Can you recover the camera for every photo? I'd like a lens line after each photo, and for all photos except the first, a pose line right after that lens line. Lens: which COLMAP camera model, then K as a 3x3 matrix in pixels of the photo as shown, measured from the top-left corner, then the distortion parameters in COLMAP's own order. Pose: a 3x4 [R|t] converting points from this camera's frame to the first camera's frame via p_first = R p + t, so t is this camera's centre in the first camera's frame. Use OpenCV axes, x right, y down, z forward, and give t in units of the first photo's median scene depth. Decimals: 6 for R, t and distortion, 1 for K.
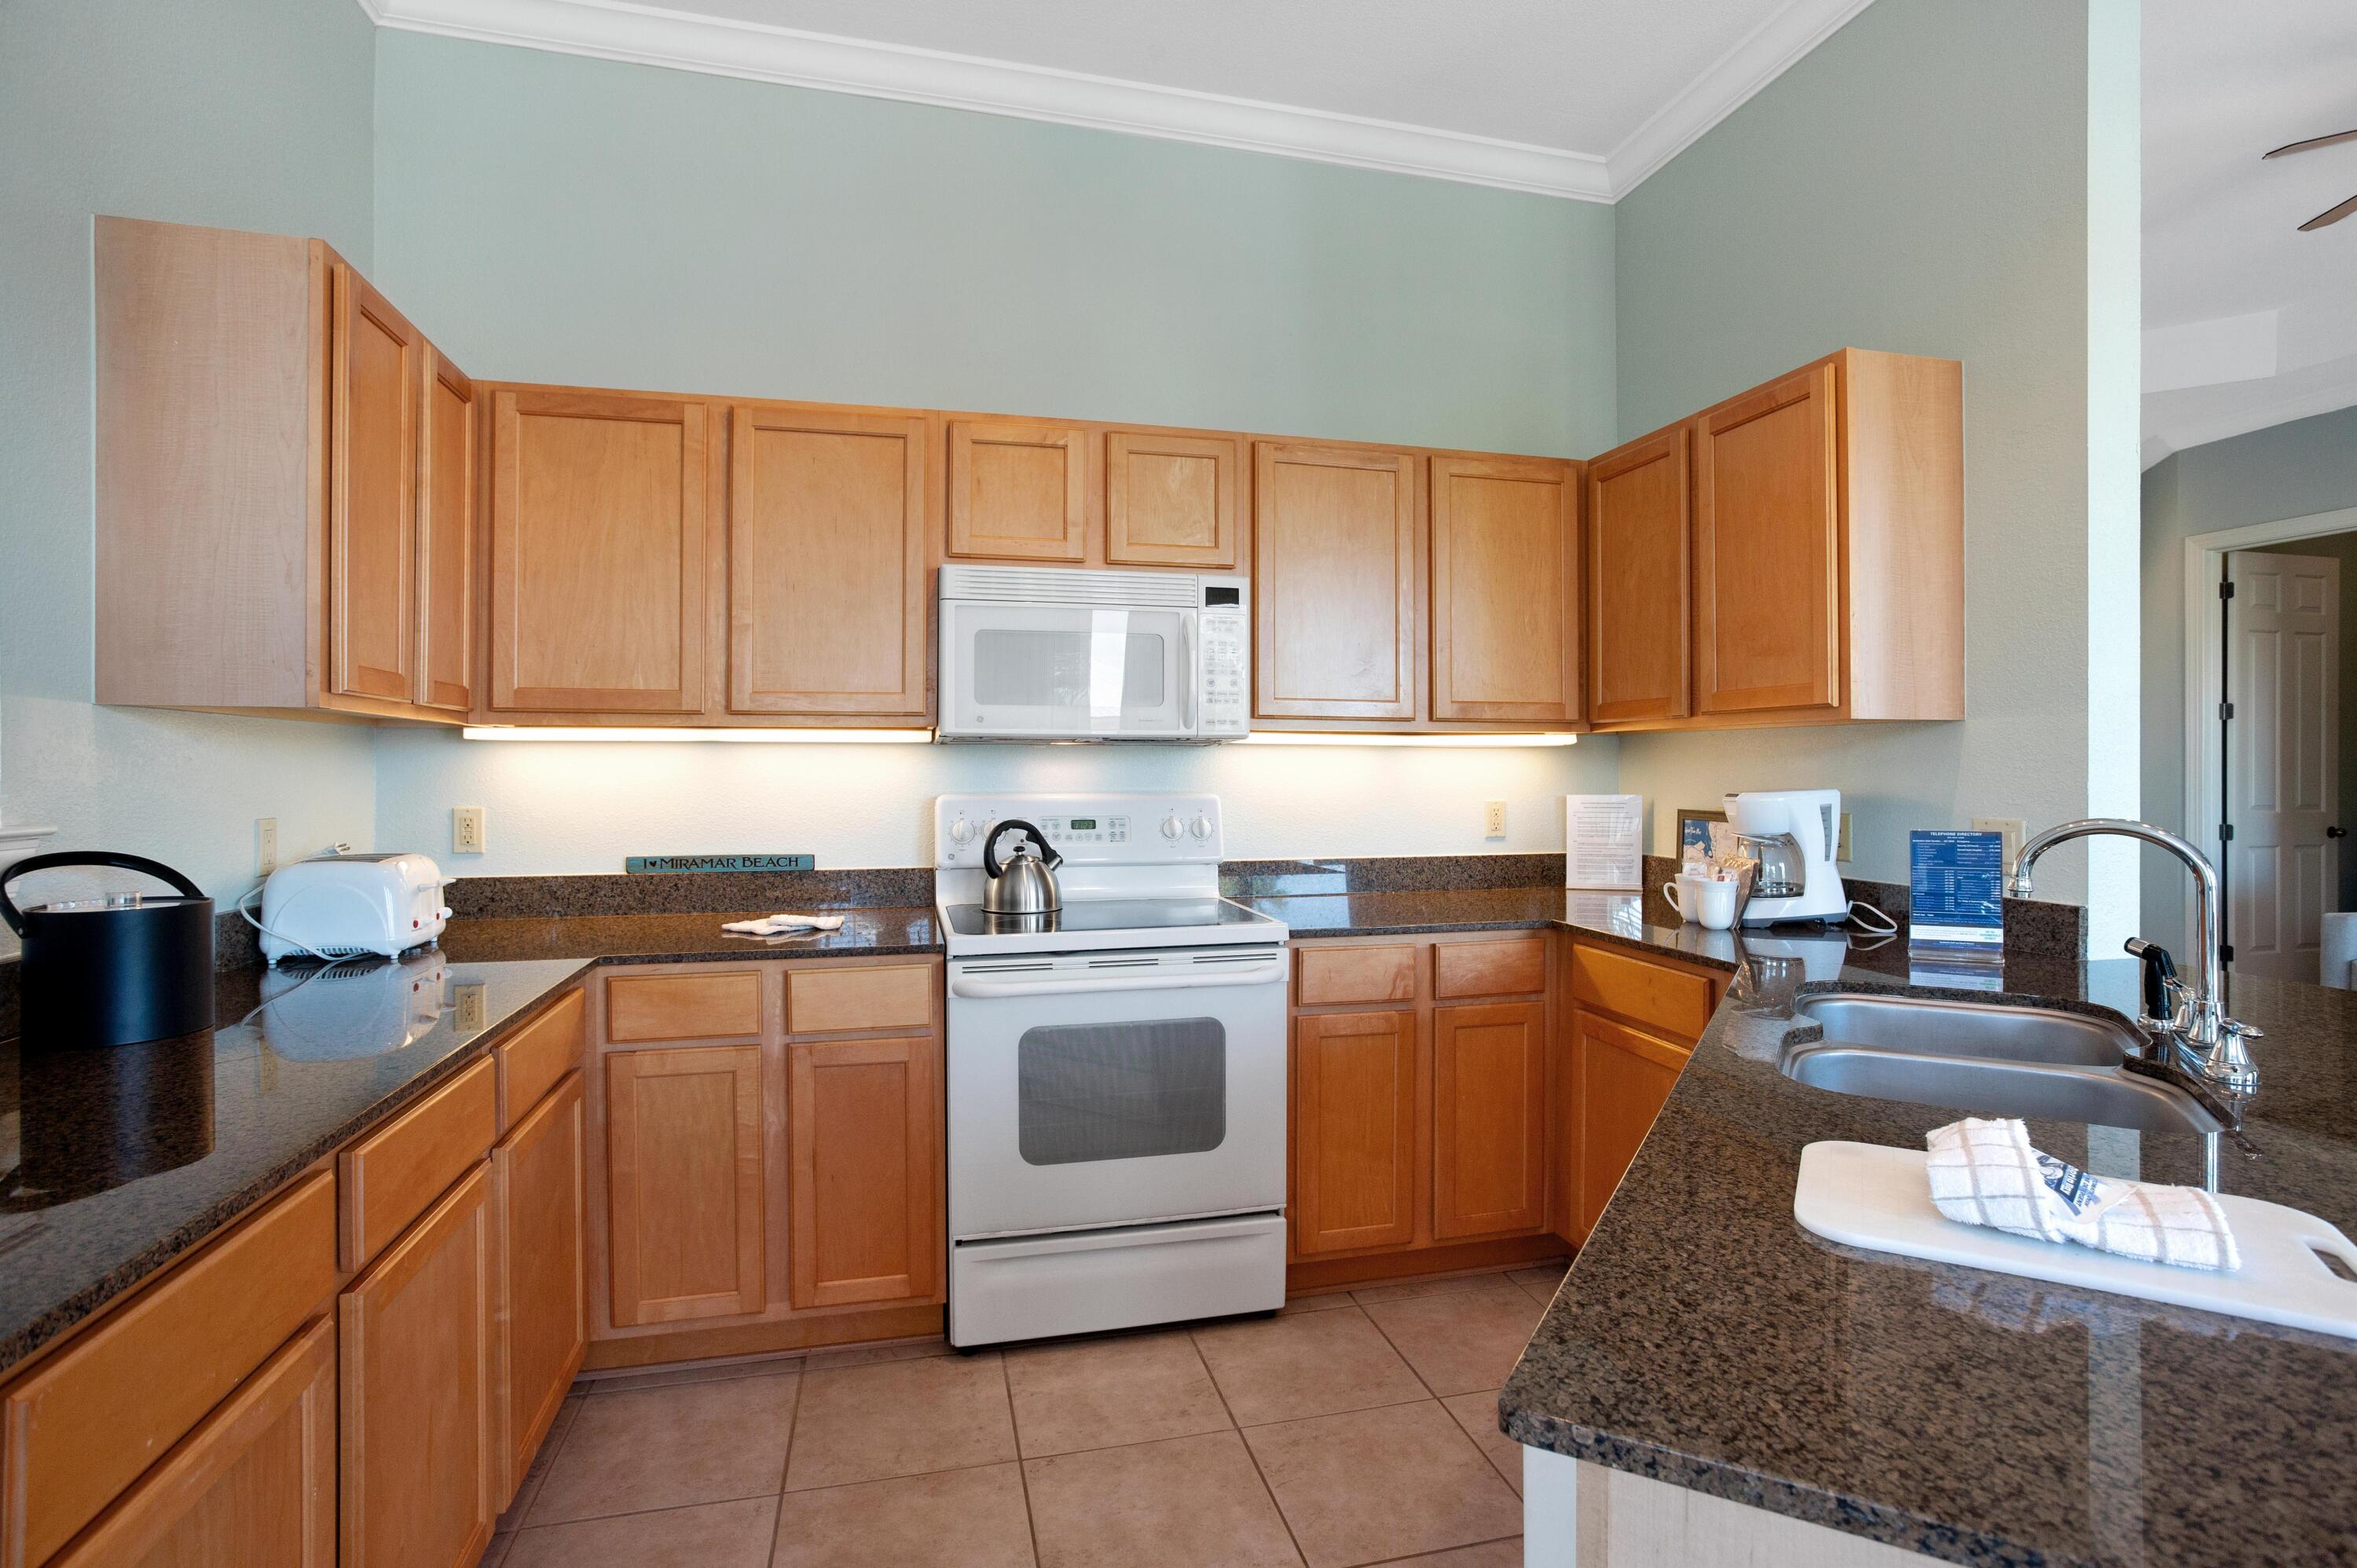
lens RADIAL K [[1156.2, 0, 1186.9], [0, 1156.2, 780.4], [0, 0, 1]] dist [-0.055375, 0.034691]
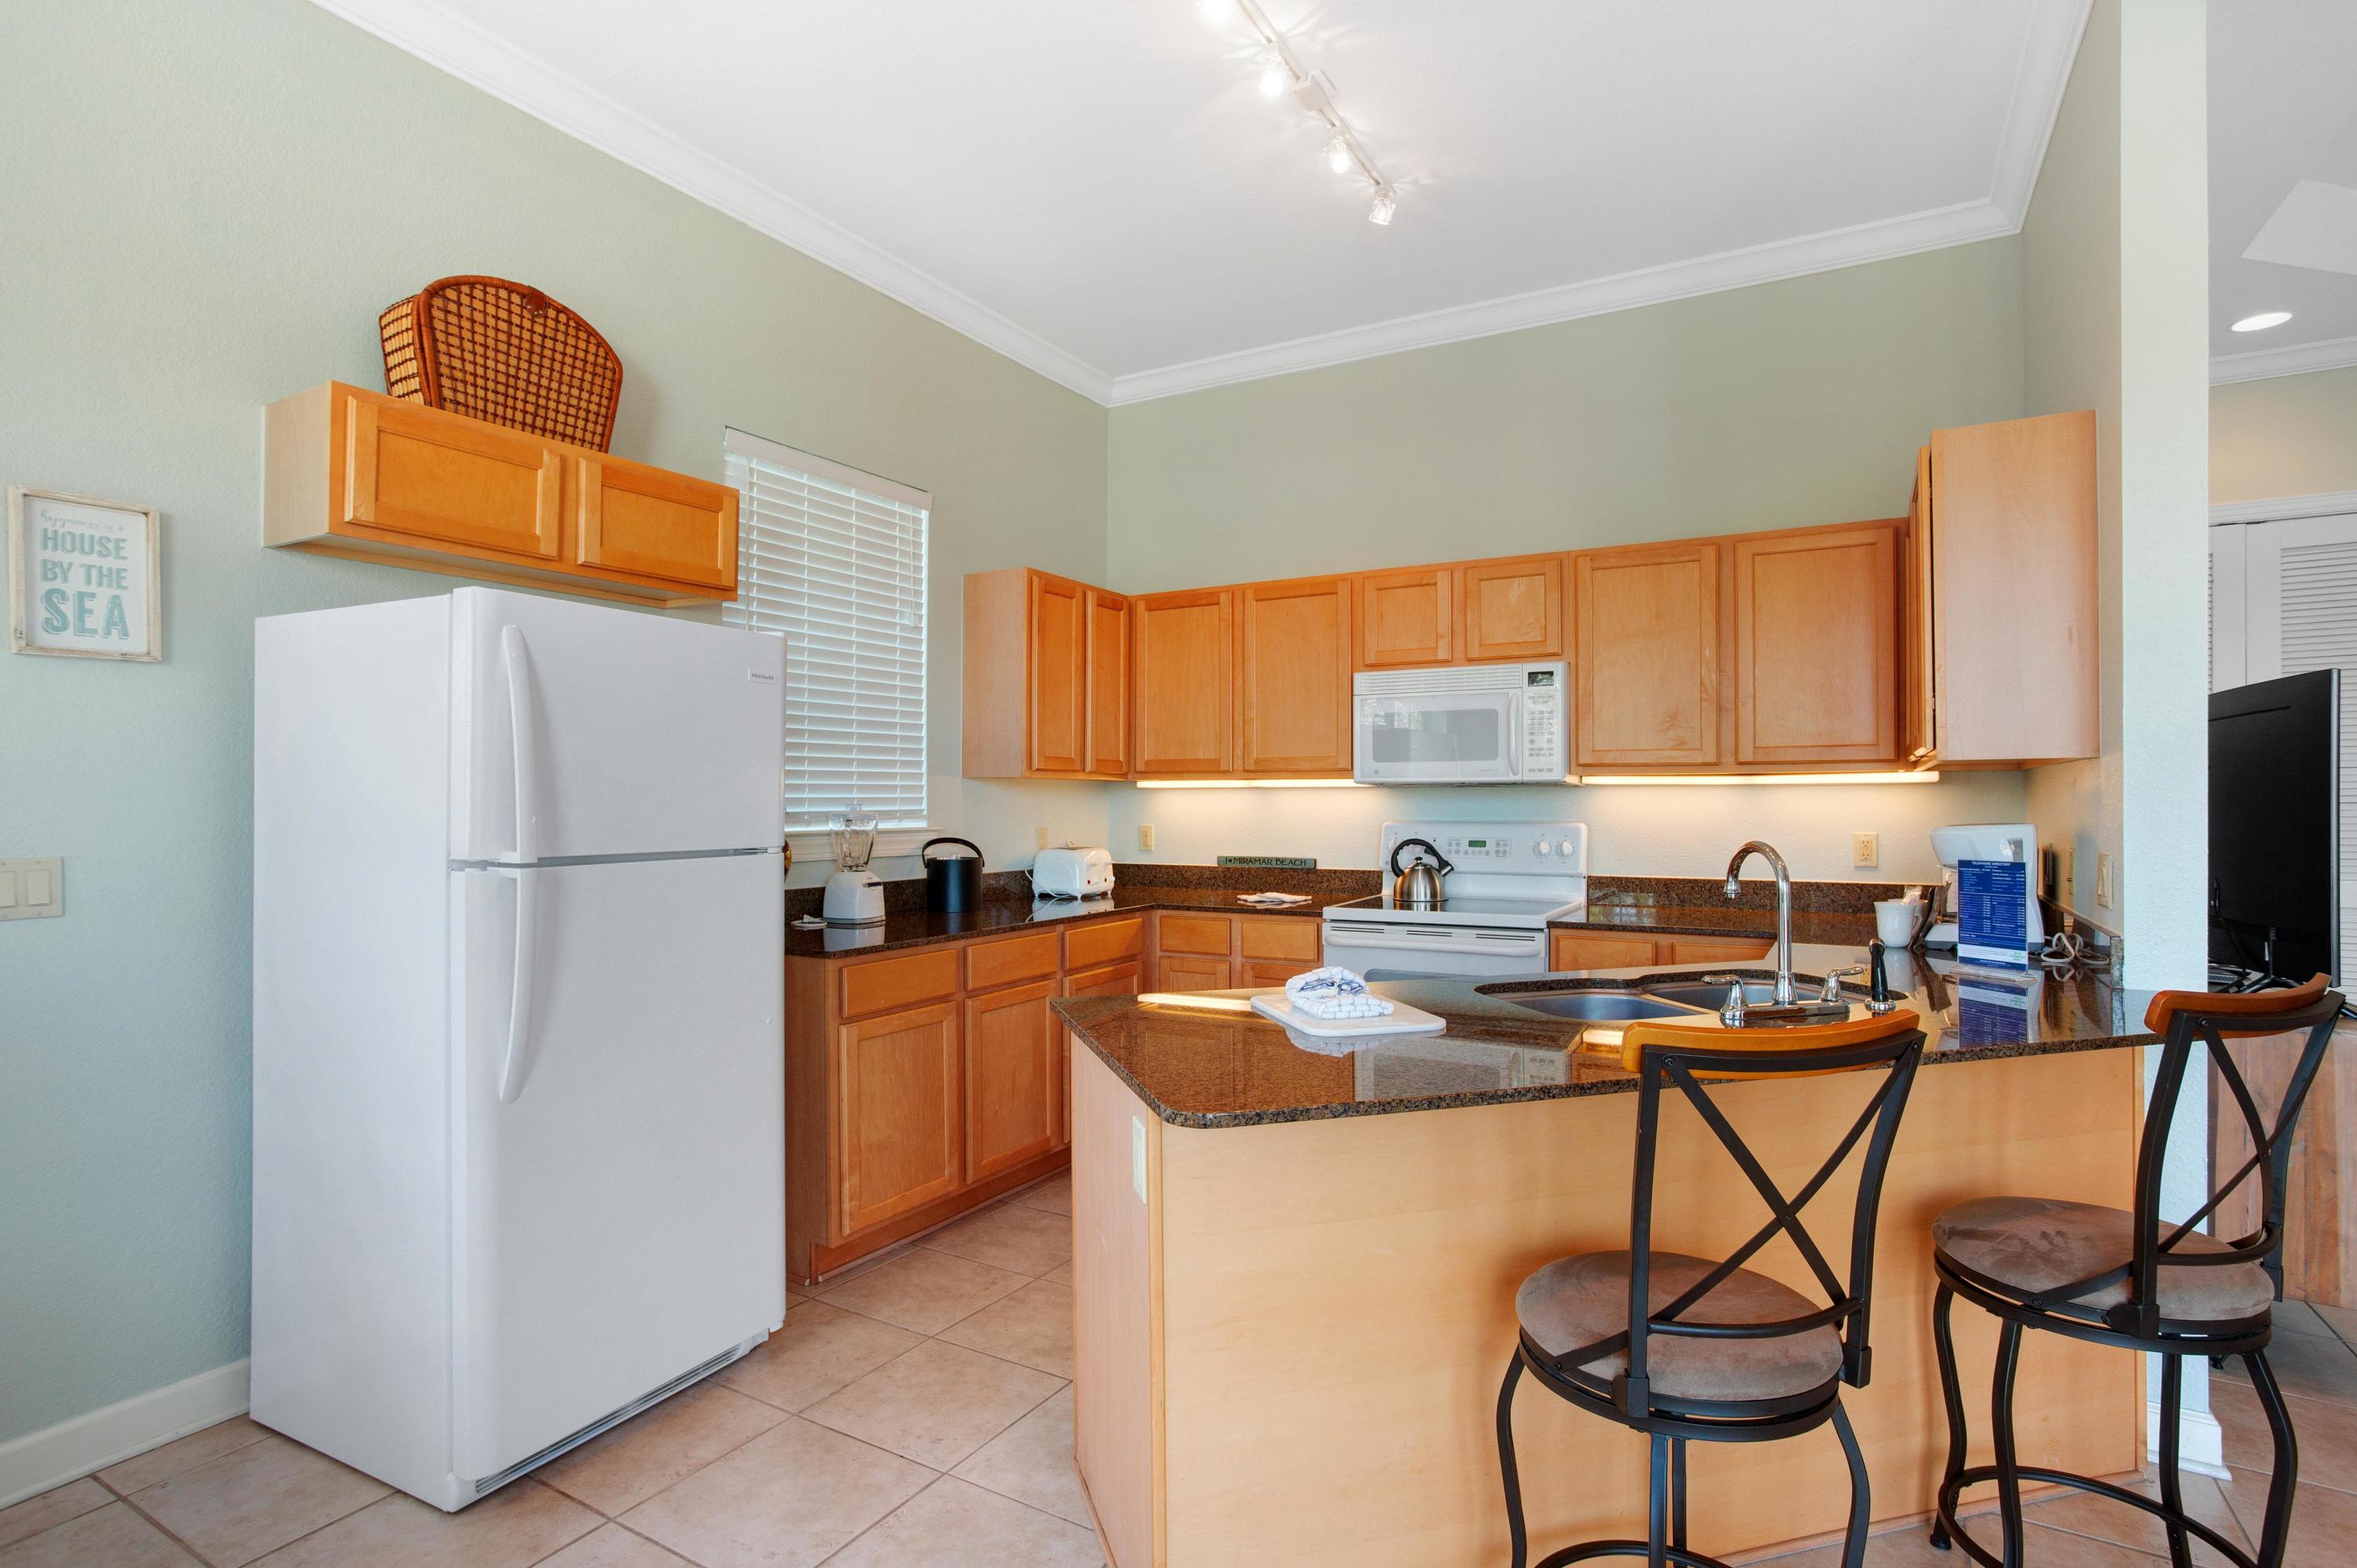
lens RADIAL K [[1168.6, 0, 1176.3], [0, 1168.6, 801.9], [0, 0, 1]] dist [-0.000496, 0.035697]
pose [[0.716495, -0.000314, -0.697593, 0.712435], [-0.007067, 0.999945, -0.007708, 0.000931], [0.697557, 0.010453, 0.716453, -0.298413]]
